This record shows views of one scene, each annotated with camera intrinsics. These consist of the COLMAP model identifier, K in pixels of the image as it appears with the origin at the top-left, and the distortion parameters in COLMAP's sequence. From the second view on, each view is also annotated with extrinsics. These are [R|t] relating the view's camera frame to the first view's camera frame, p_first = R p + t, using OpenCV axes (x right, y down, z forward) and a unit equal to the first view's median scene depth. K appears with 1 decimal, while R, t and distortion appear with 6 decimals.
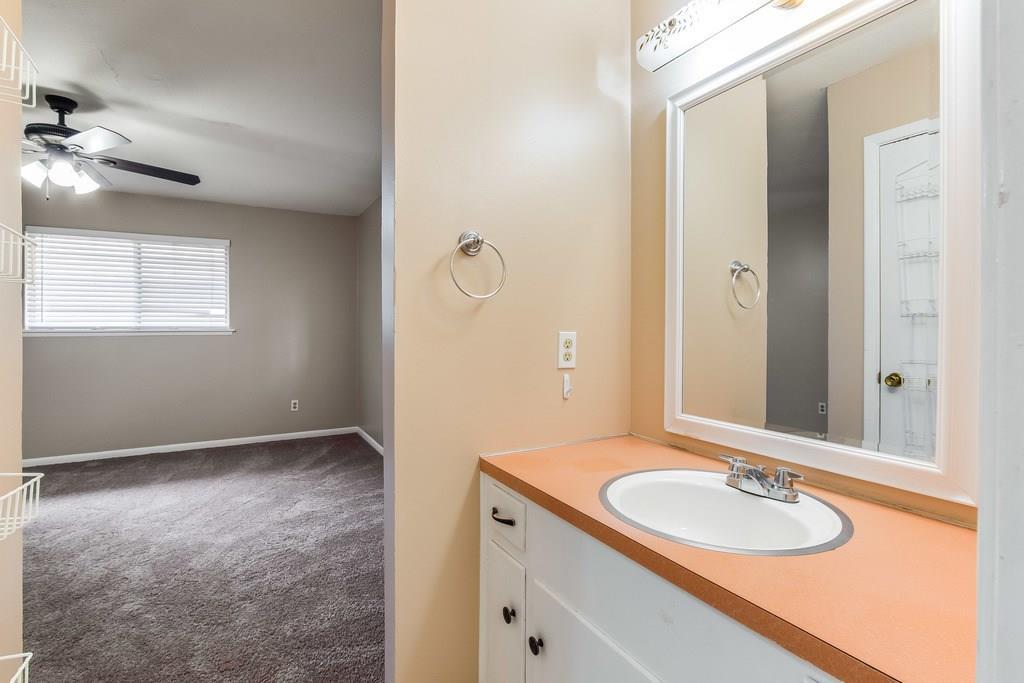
lens RADIAL K [[499.4, 0, 510.7], [0, 499.4, 334.2], [0, 0, 1]] dist [0.000471, 0.000510]
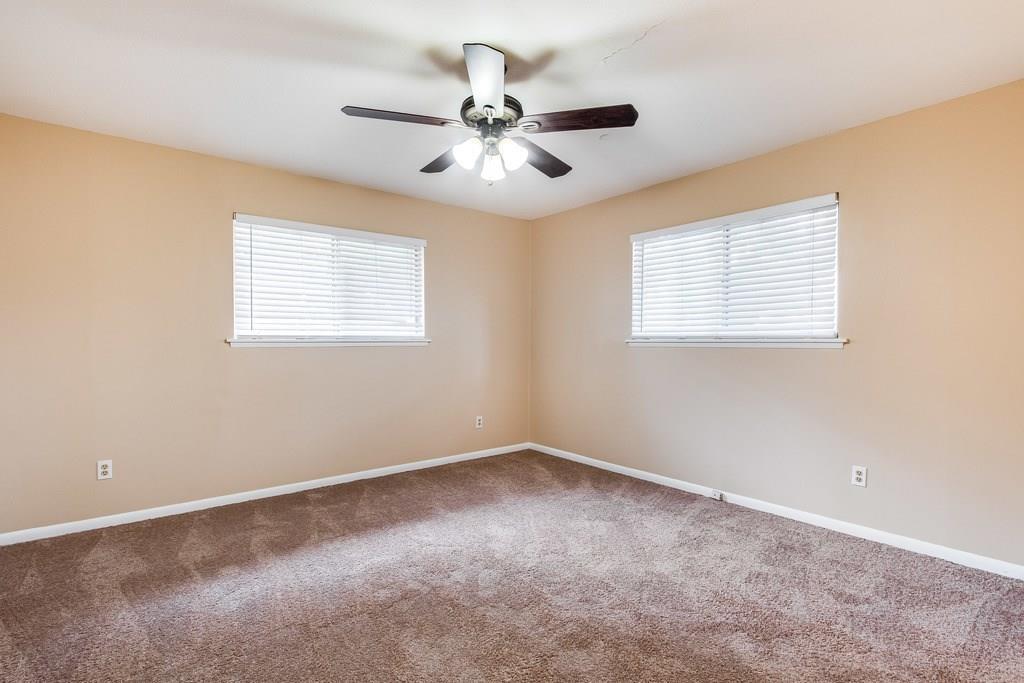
lens RADIAL K [[499.4, 0, 509.6], [0, 499.4, 348.6], [0, 0, 1]] dist [0.000471, 0.000510]
pose [[0.983285, -0.002217, 0.182058, -0.665257], [0.001859, 0.999996, 0.002136, 0.005786], [-0.182062, -0.001762, 0.983285, 0.100396]]
